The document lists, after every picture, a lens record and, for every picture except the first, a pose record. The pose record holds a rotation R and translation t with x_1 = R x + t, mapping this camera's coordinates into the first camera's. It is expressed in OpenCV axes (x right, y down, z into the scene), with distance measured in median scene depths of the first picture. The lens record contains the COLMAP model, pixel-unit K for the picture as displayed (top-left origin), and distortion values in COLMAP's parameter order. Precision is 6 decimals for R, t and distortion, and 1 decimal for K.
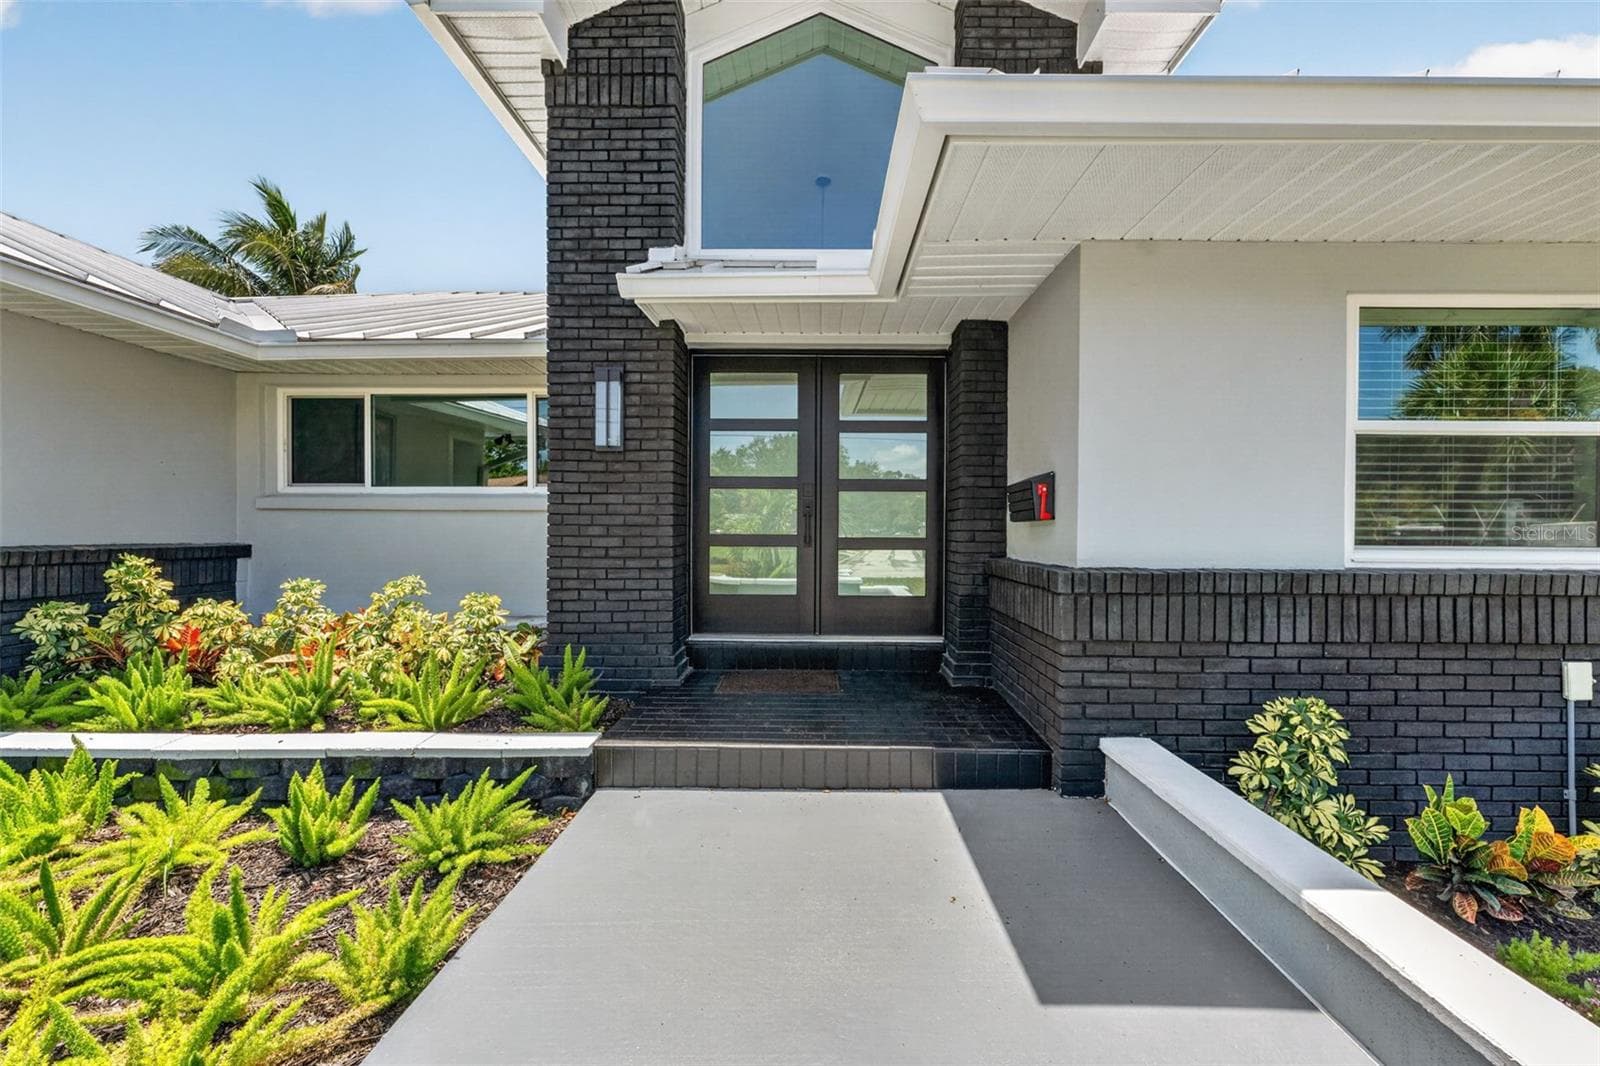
lens RADIAL K [[641.3, 0, 795.5], [0, 641.3, 529.4], [0, 0, 1]] dist [-0.001348, -0.000277]
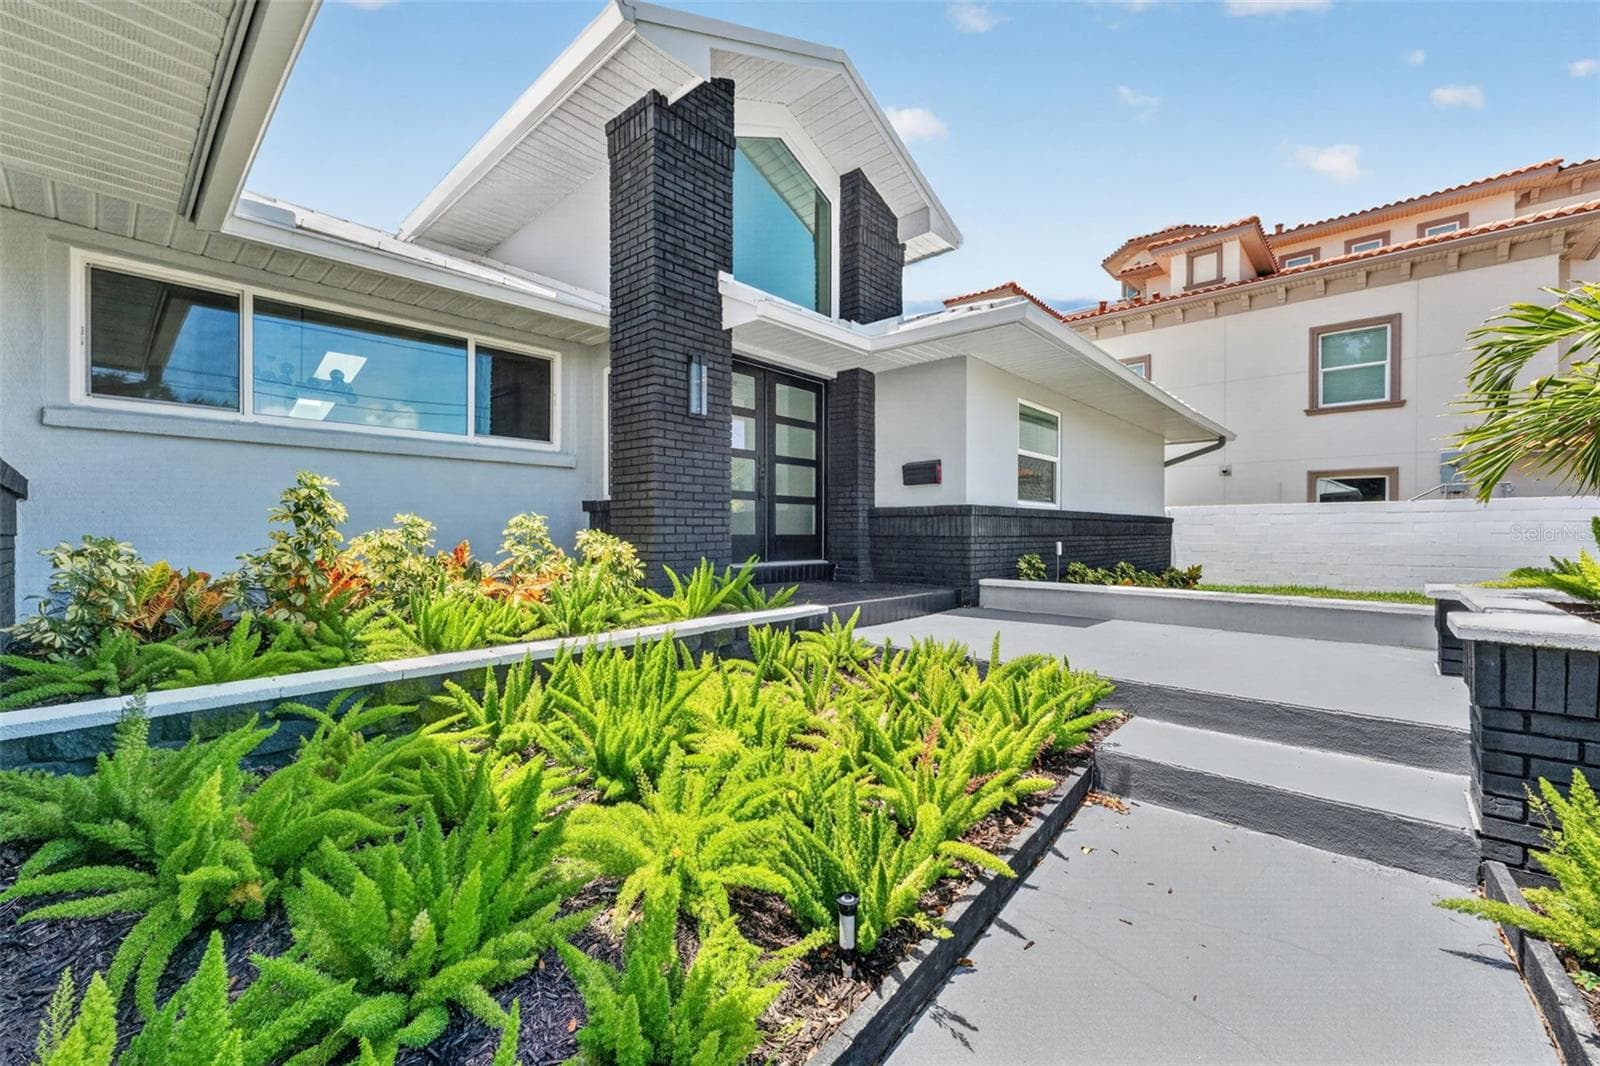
lens RADIAL K [[641.3, 0, 795.5], [0, 641.3, 529.4], [0, 0, 1]] dist [-0.001348, -0.000277]
pose [[0.668870, 0.000738, 0.743379, -1.113064], [0.000816, 0.999998, -0.001727, 0.104398], [-0.743379, 0.001762, 0.668868, -0.012852]]
